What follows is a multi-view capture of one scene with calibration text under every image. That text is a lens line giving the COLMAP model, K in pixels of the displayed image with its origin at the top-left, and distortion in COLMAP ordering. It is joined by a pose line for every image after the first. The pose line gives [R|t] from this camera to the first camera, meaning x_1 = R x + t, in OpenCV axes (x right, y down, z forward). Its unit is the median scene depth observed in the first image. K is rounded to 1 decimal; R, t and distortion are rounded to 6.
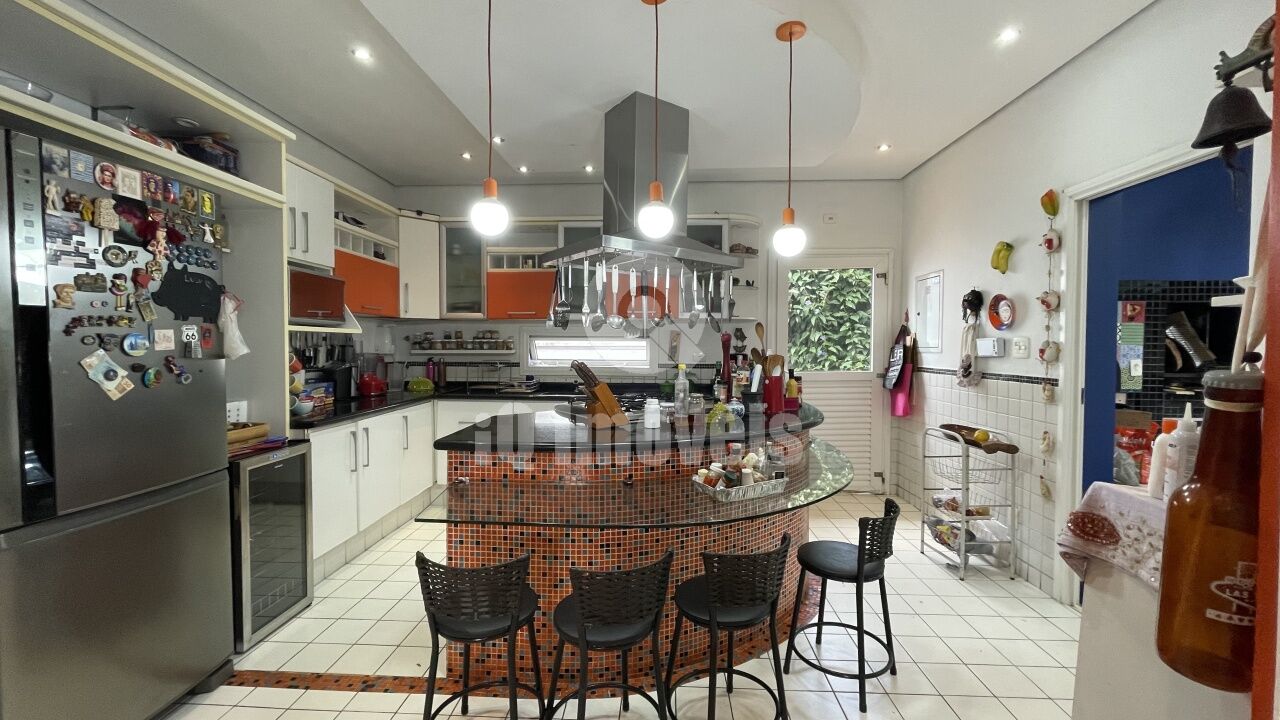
lens RADIAL K [[516.2, 0, 641.4], [0, 516.2, 356.9], [0, 0, 1]] dist [-0.000966, 0.000083]
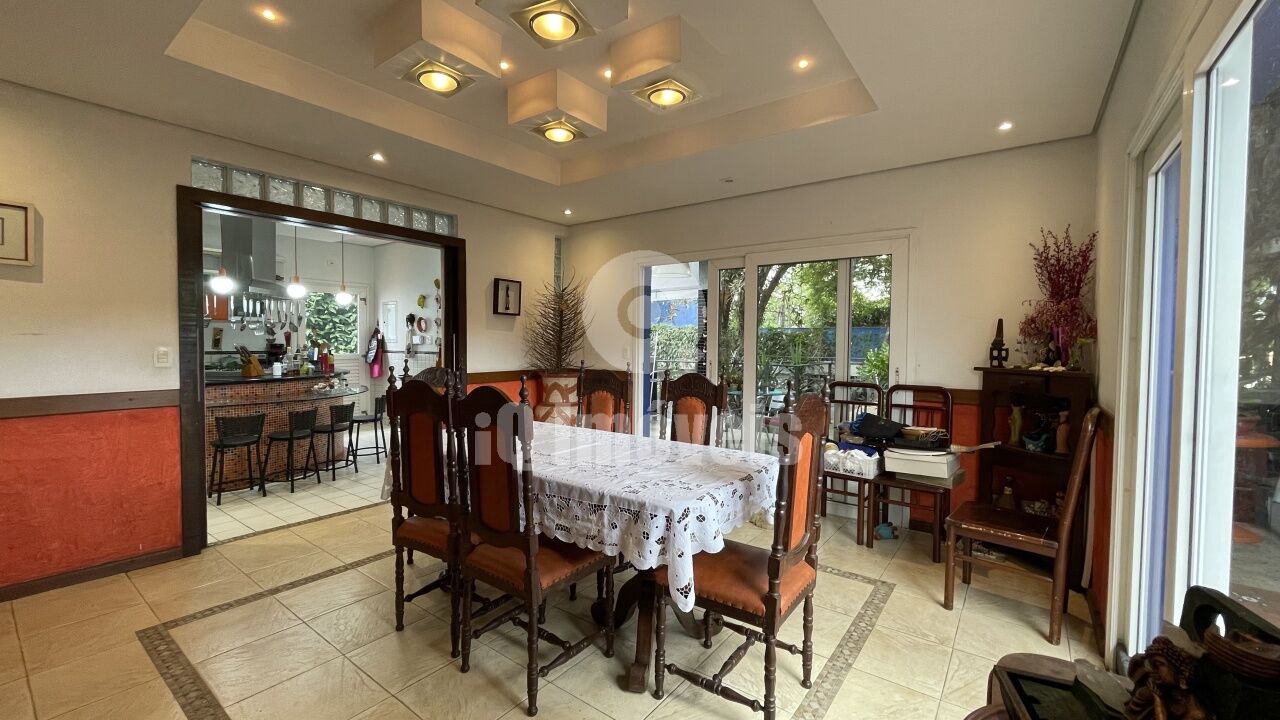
lens RADIAL K [[516.2, 0, 641.4], [0, 516.2, 356.9], [0, 0, 1]] dist [-0.000966, 0.000083]
pose [[0.553168, -0.024757, 0.832702, -0.629937], [0.015362, 0.999691, 0.019518, 0.025533], [-0.832928, 0.001995, 0.553378, -1.005658]]
